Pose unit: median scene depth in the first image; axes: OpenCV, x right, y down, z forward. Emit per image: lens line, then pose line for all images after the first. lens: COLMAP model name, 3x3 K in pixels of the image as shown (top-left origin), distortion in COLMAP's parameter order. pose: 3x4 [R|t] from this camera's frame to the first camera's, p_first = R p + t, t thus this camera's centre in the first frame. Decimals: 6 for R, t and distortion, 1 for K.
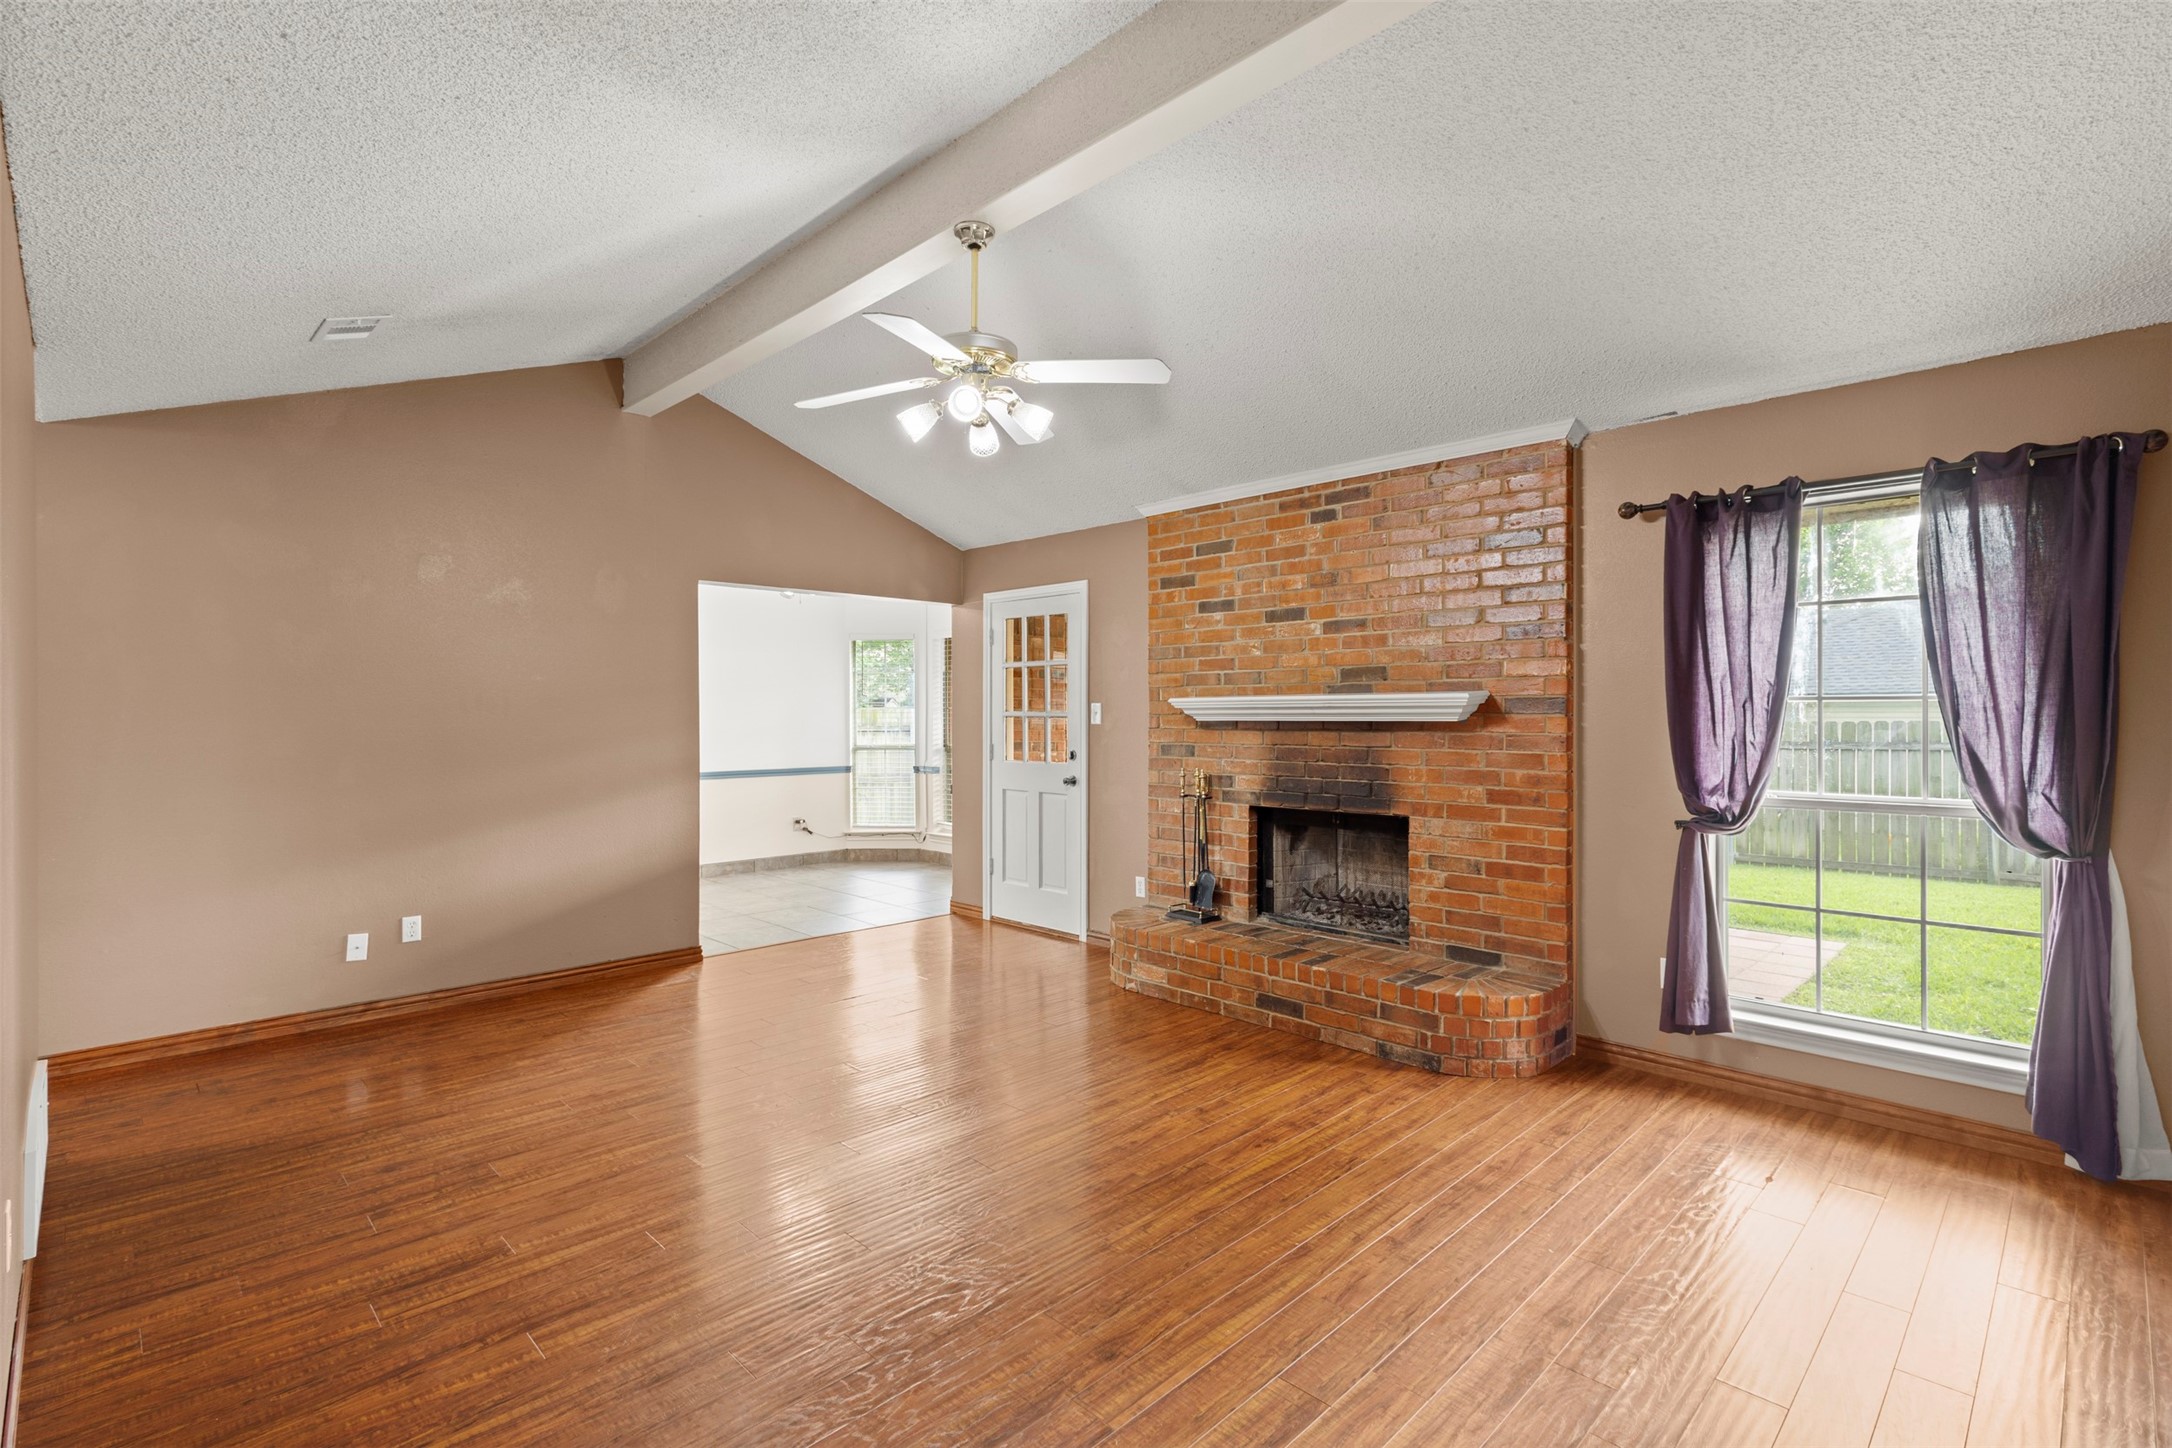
lens RADIAL K [[994.8, 0, 1081.5], [0, 994.8, 724.2], [0, 0, 1]] dist [0.009232, -0.004522]
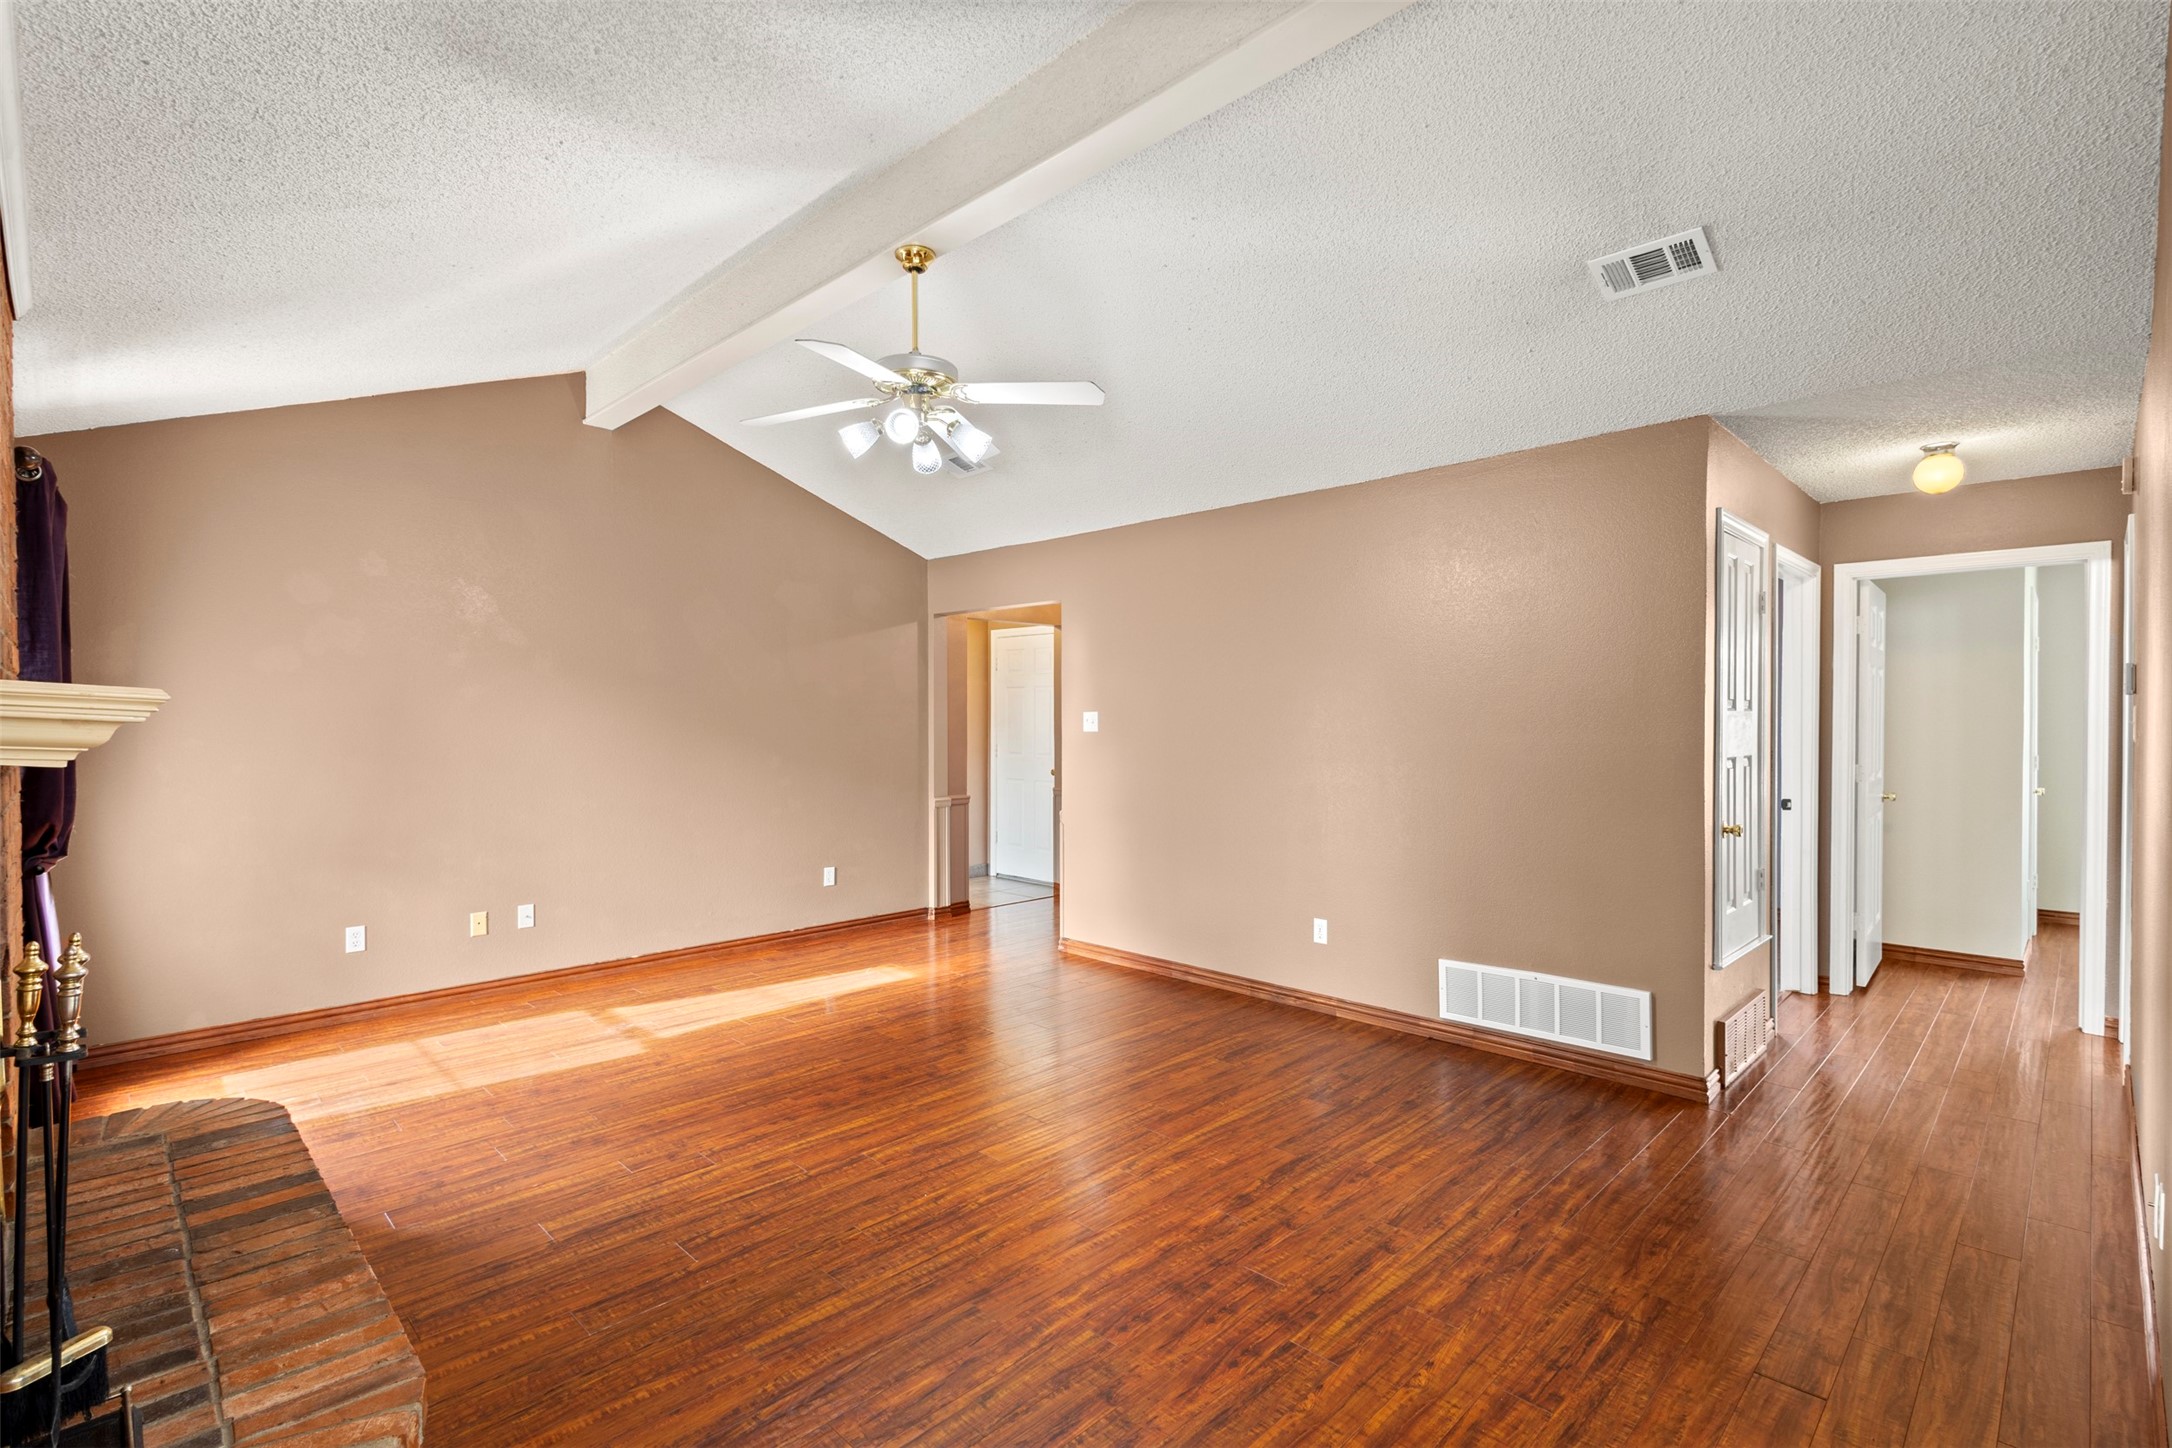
lens RADIAL K [[994.8, 0, 1087.7], [0, 994.8, 732.8], [0, 0, 1]] dist [0.009232, -0.004522]
pose [[-0.999861, 0.004530, -0.016073, -0.208024], [0.004096, 0.999630, 0.026882, -0.024788], [0.016188, 0.026812, -0.999509, 1.578141]]
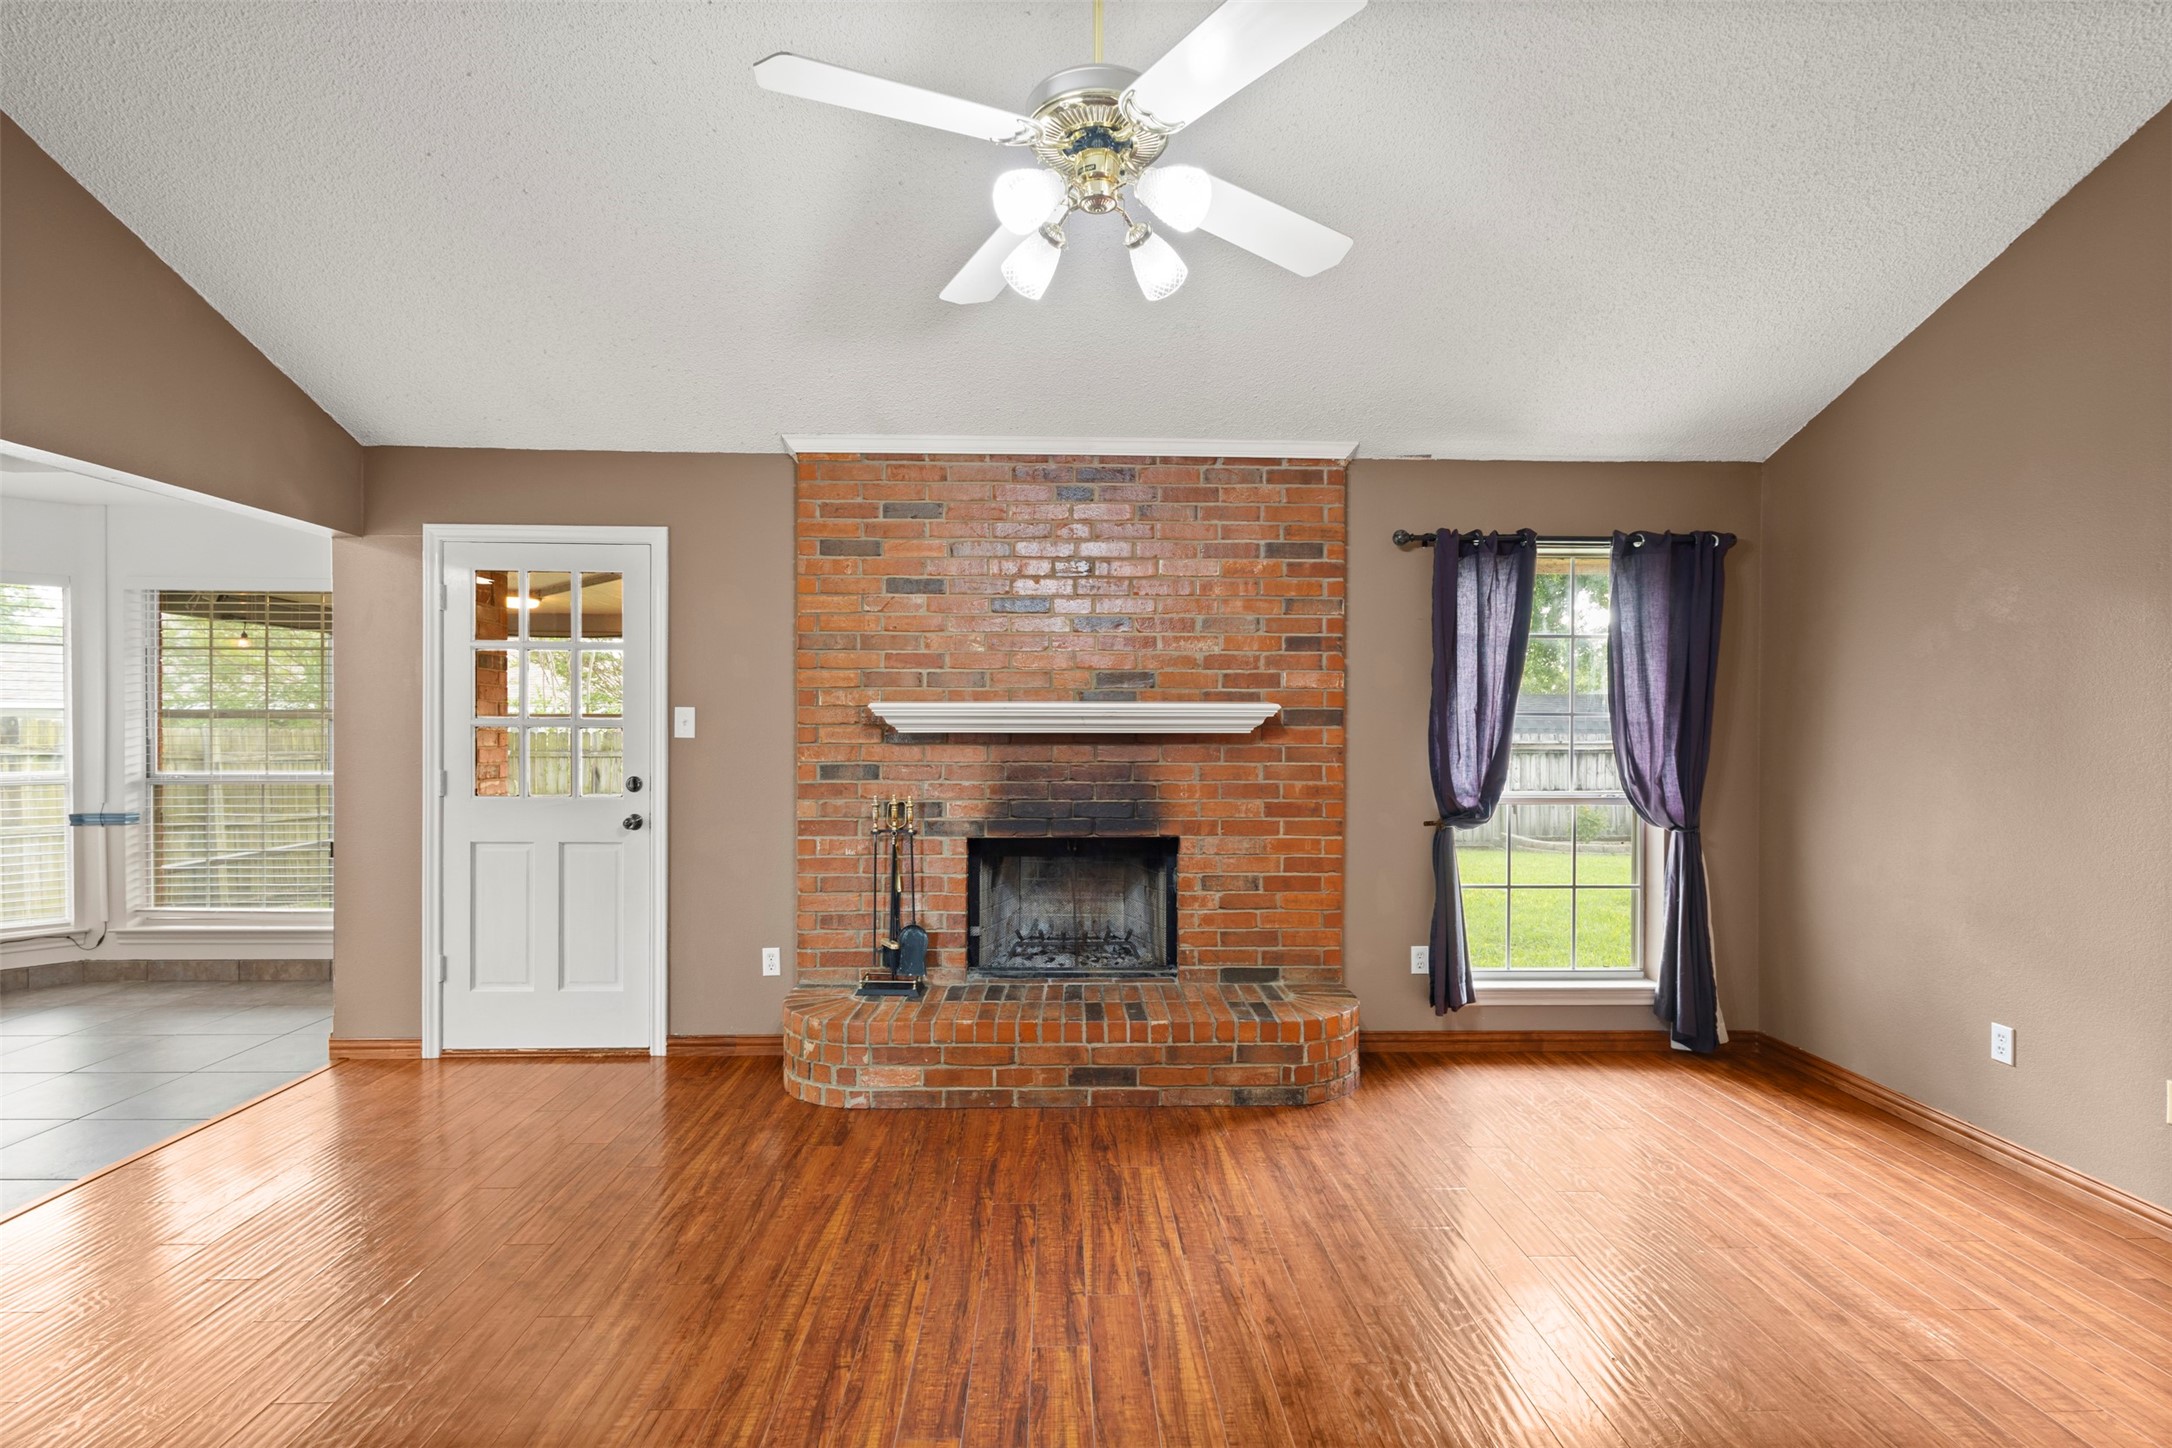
lens RADIAL K [[994.8, 0, 1074.3], [0, 994.8, 733.7], [0, 0, 1]] dist [0.009232, -0.004522]
pose [[0.683128, -0.002858, 0.730293, -0.431529], [0.003126, 0.999995, 0.000990, -0.003539], [-0.730292, 0.001606, 0.683133, 0.463934]]
